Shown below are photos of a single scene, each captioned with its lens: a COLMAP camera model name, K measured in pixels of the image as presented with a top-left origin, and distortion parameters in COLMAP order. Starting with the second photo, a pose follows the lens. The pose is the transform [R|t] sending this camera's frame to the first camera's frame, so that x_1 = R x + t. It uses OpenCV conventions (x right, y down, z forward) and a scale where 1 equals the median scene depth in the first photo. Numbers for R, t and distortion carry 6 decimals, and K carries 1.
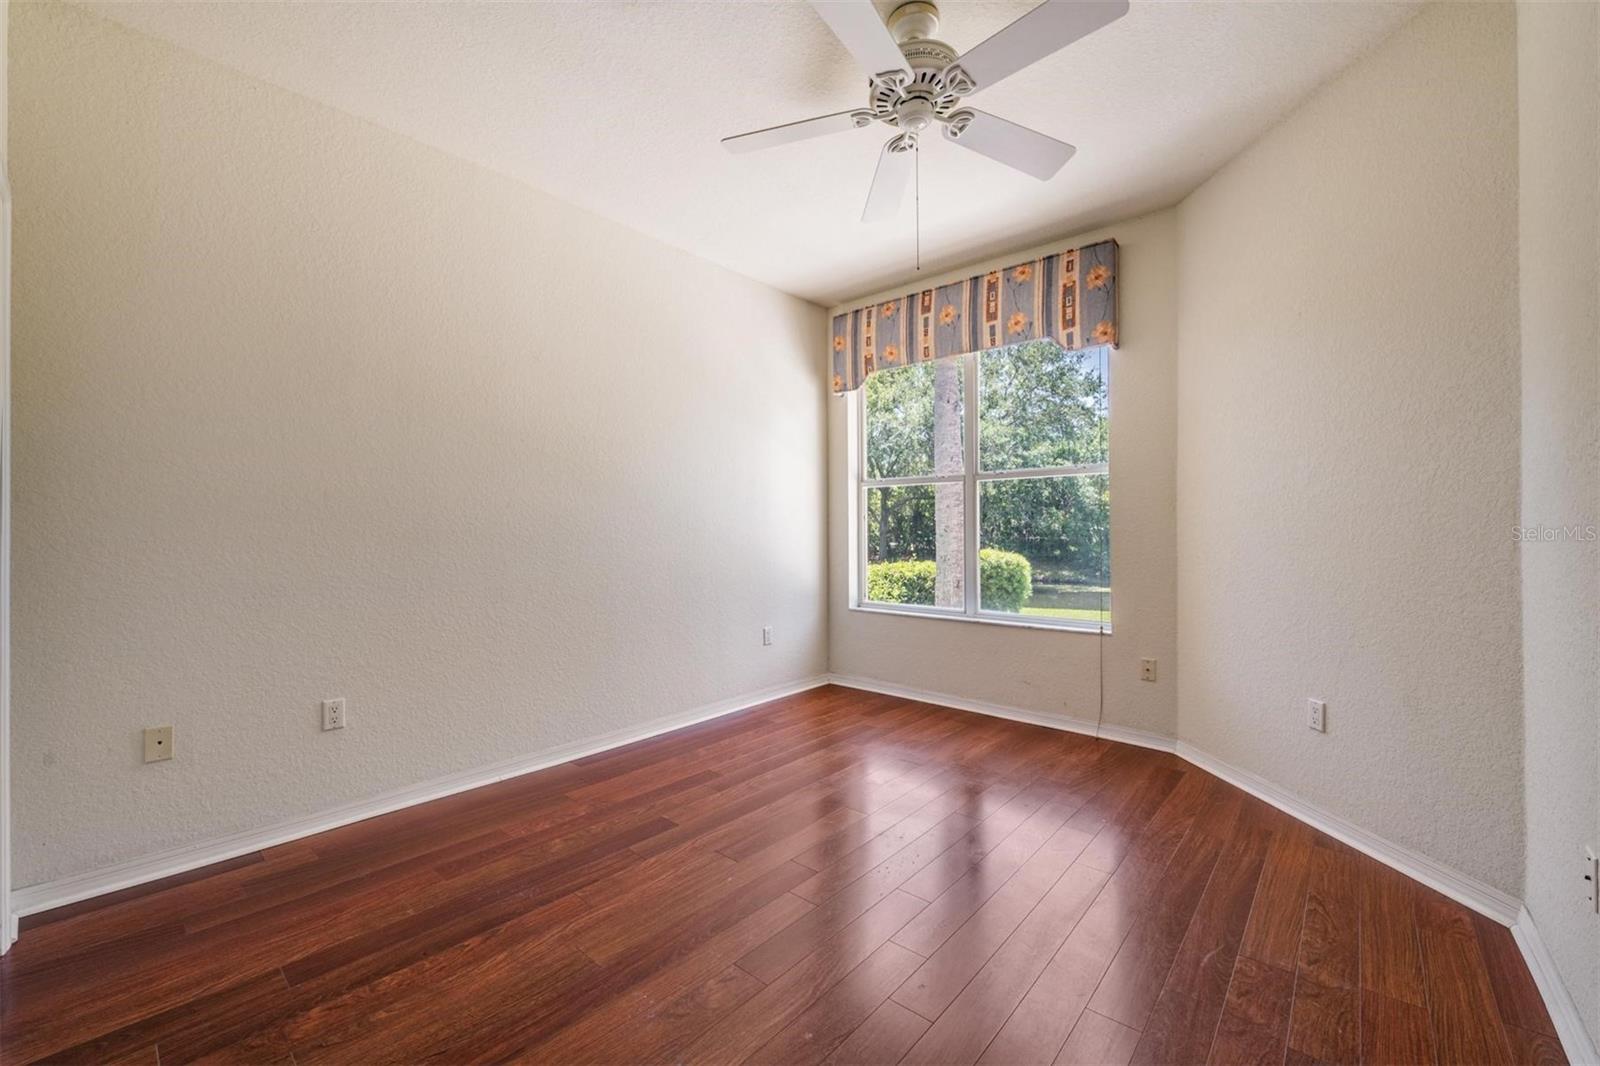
lens RADIAL K [[626.6, 0, 802.5], [0, 626.6, 528.5], [0, 0, 1]] dist [-0.000976, -0.000794]
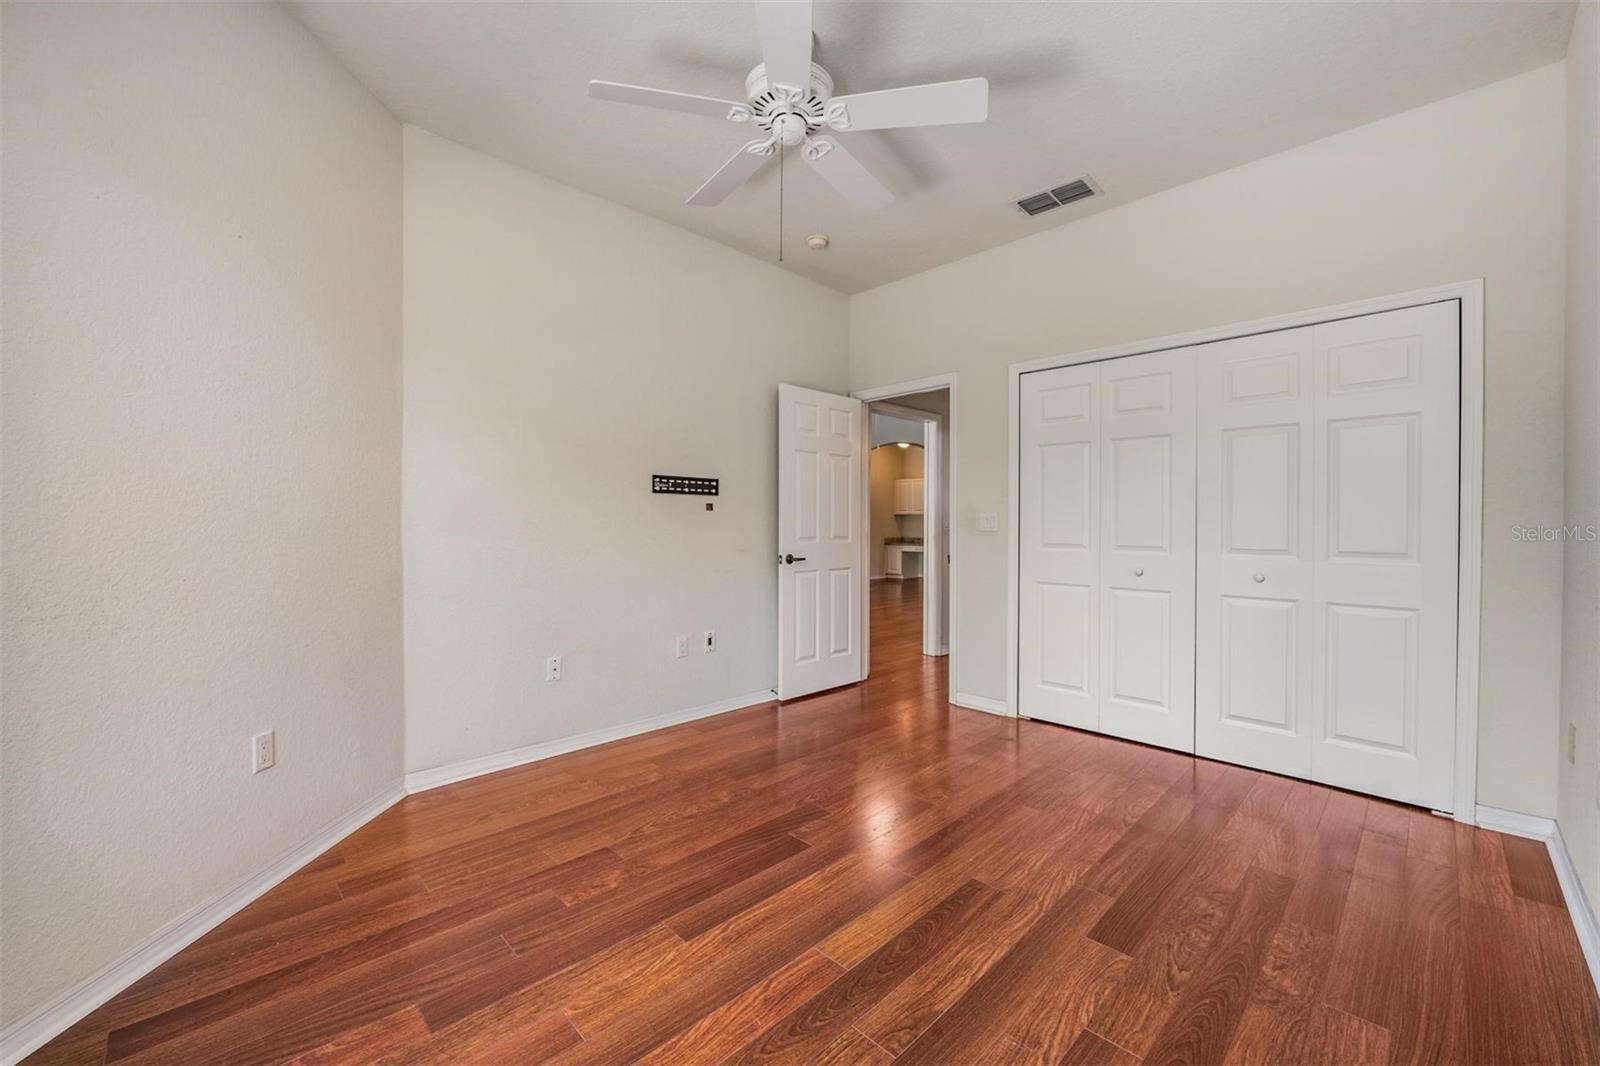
lens RADIAL K [[626.6, 0, 802.5], [0, 626.6, 528.5], [0, 0, 1]] dist [-0.000976, -0.000794]
pose [[-0.997060, -0.001328, 0.076612, 0.072144], [-0.001384, 0.999999, -0.000681, 0.010993], [-0.076611, -0.000785, -0.997061, 1.763700]]
